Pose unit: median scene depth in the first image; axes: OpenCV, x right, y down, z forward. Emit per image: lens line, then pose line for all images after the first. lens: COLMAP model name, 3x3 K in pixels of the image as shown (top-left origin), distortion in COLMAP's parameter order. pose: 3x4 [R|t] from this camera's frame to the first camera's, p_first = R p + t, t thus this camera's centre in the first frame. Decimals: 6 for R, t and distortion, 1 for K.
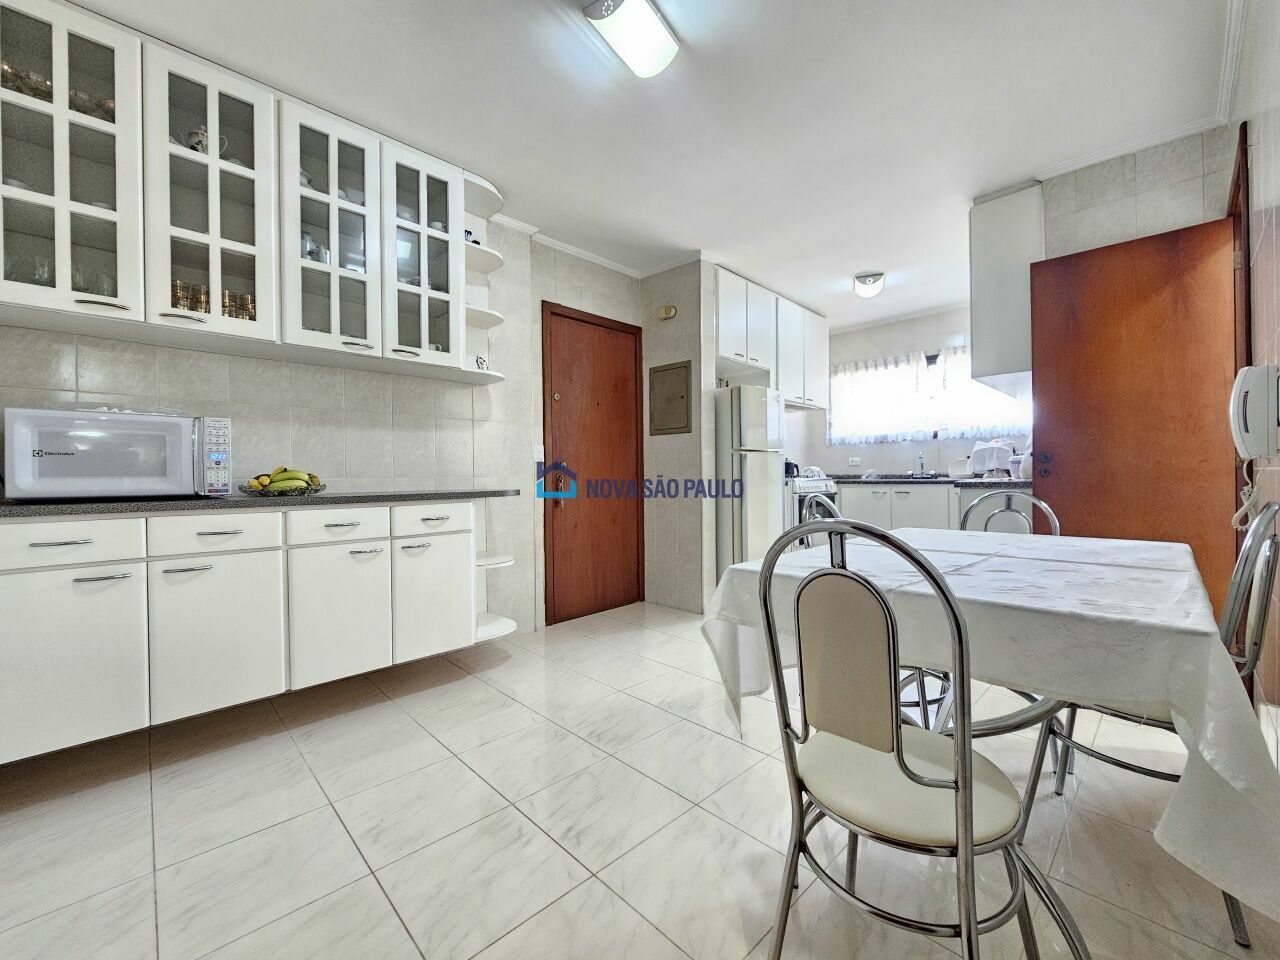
lens RADIAL K [[525.4, 0, 640.0], [0, 525.4, 480.0], [0, 0, 1]] dist [-0.003803, -0.000080]
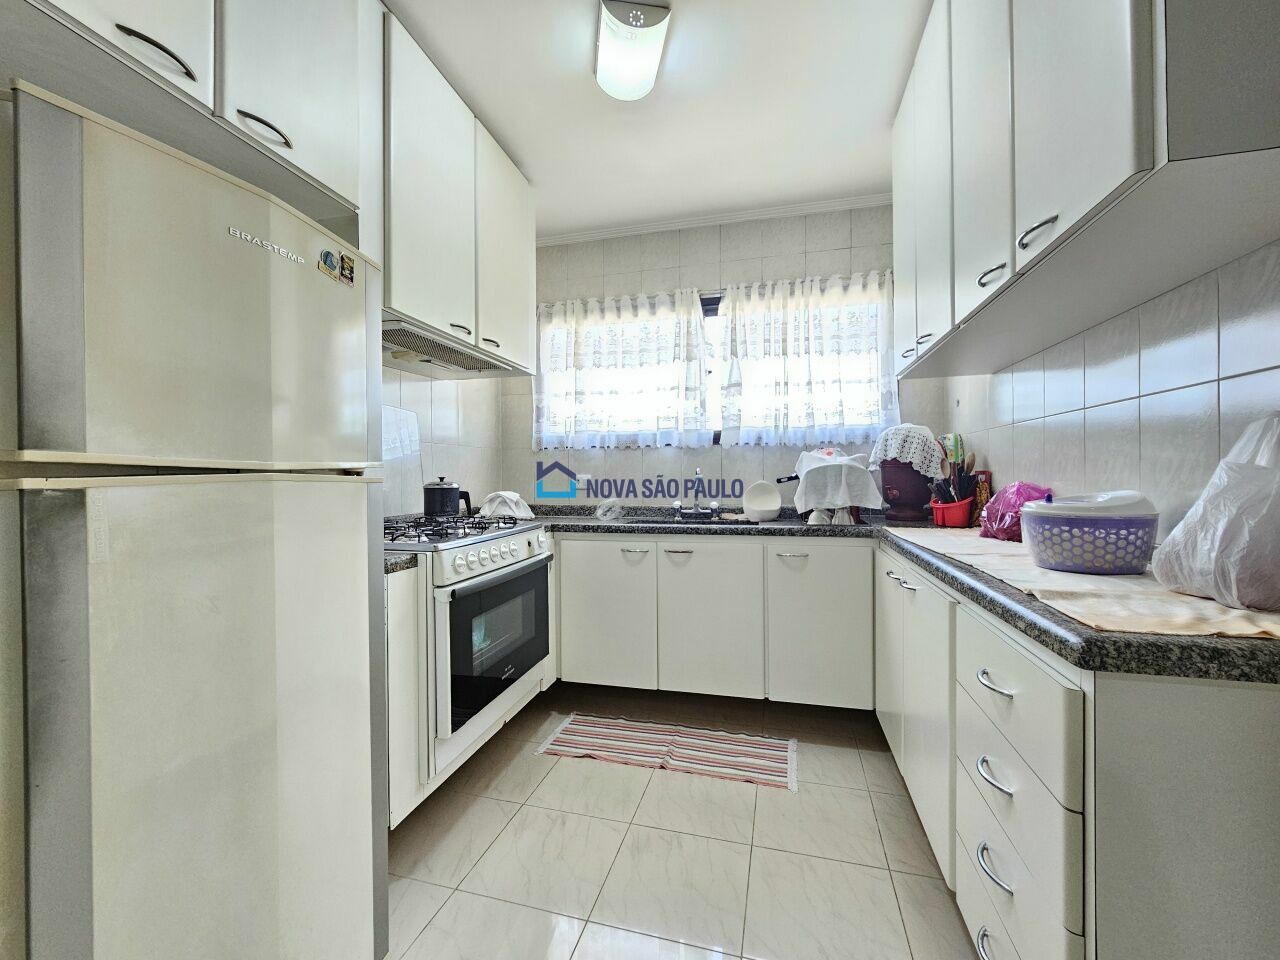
lens RADIAL K [[500.6, 0, 640.0], [0, 500.6, 480.0], [0, 0, 1]] dist [-0.001784, 0.000100]
pose [[0.856143, 0.000815, 0.516739, 0.211560], [-0.000716, 1.000000, -0.000391, -0.040173], [-0.516739, -0.000035, 0.856143, 0.576984]]
